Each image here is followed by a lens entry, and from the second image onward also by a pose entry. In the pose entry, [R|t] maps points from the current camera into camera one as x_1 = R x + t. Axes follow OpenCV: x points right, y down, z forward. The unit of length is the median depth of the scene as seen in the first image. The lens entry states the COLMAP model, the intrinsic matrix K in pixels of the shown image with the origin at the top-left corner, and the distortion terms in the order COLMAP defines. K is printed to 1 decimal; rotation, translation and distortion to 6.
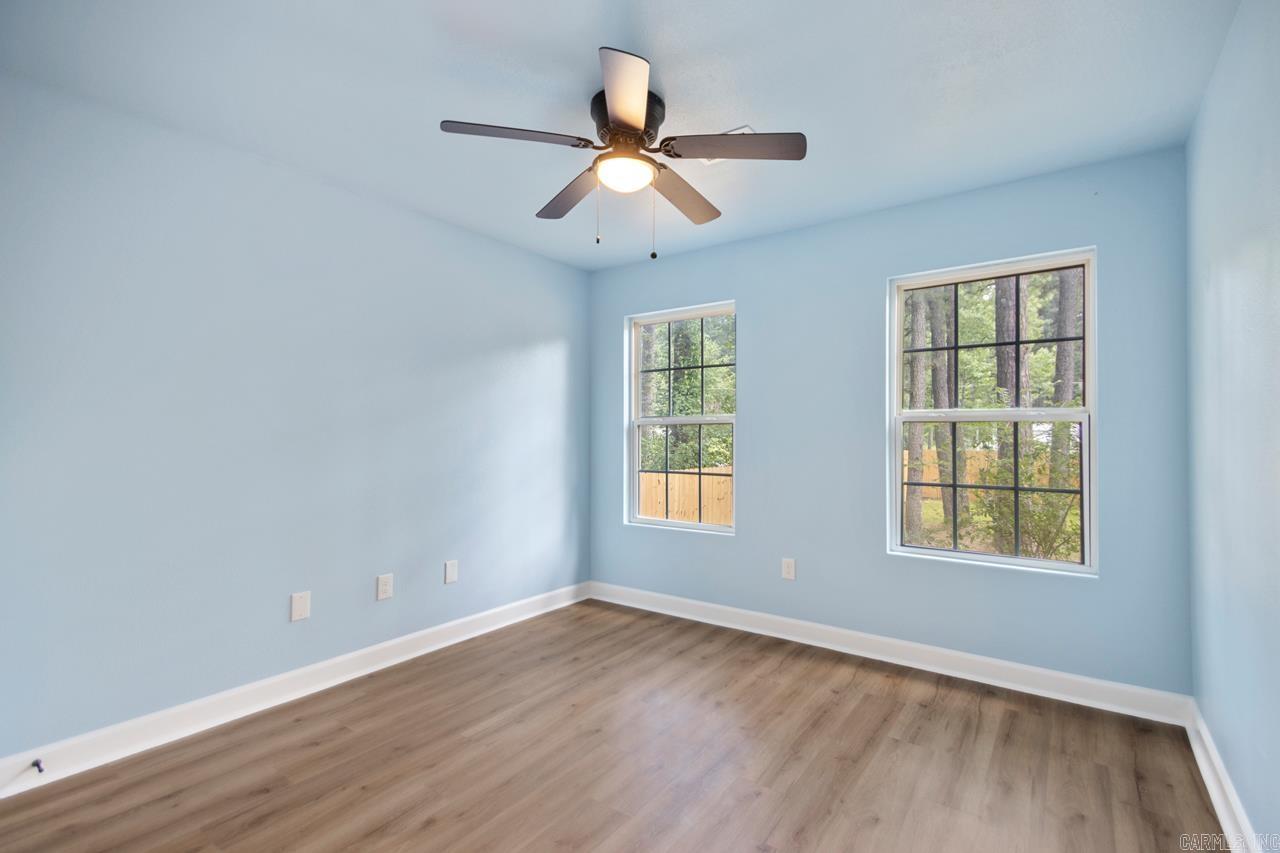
lens RADIAL K [[595.1, 0, 647.8], [0, 595.1, 429.4], [0, 0, 1]] dist [0.029172, -0.000348]
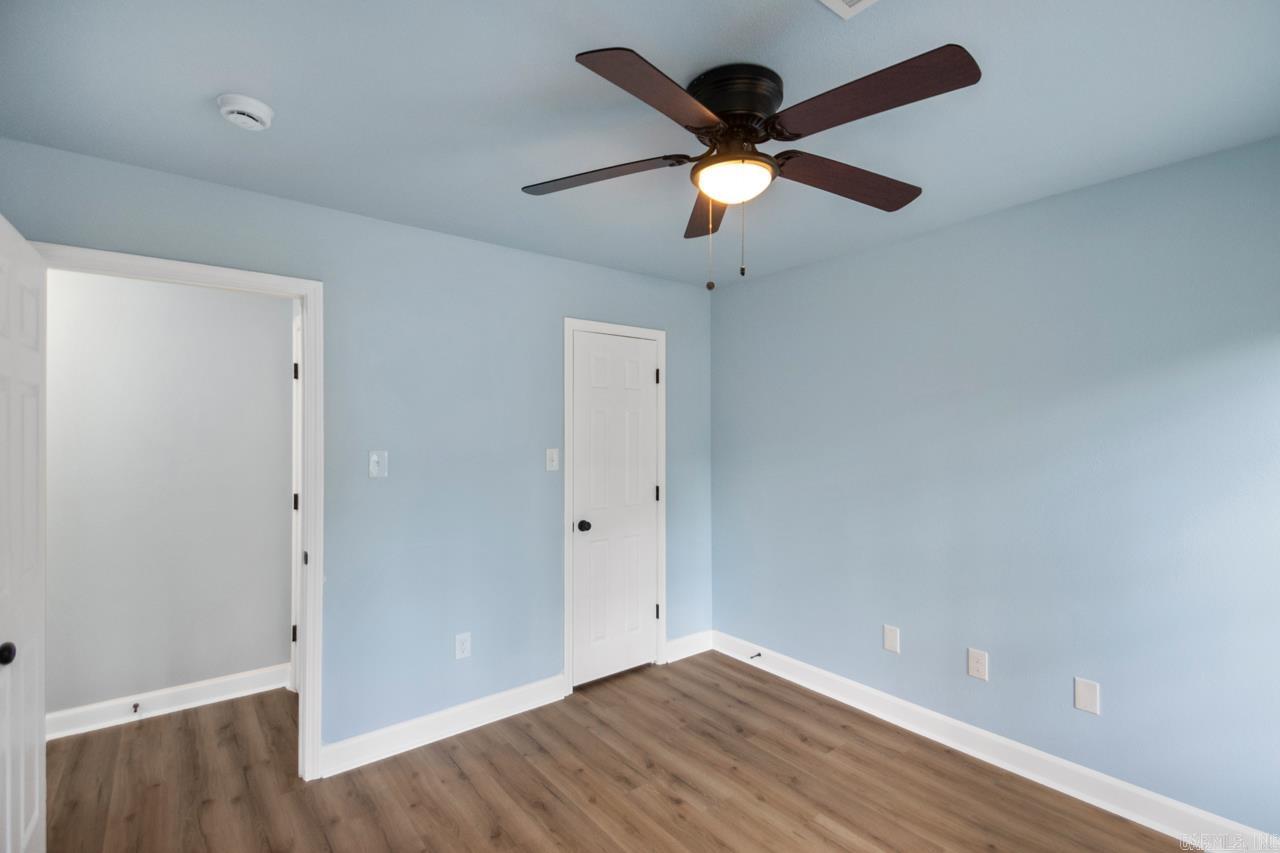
lens RADIAL K [[595.1, 0, 647.8], [0, 595.1, 429.4], [0, 0, 1]] dist [0.029172, -0.000348]
pose [[-0.279360, -0.005183, -0.960173, 0.724366], [0.009688, 0.999919, -0.008216, -0.097653], [0.960138, -0.011597, -0.279287, 1.087214]]
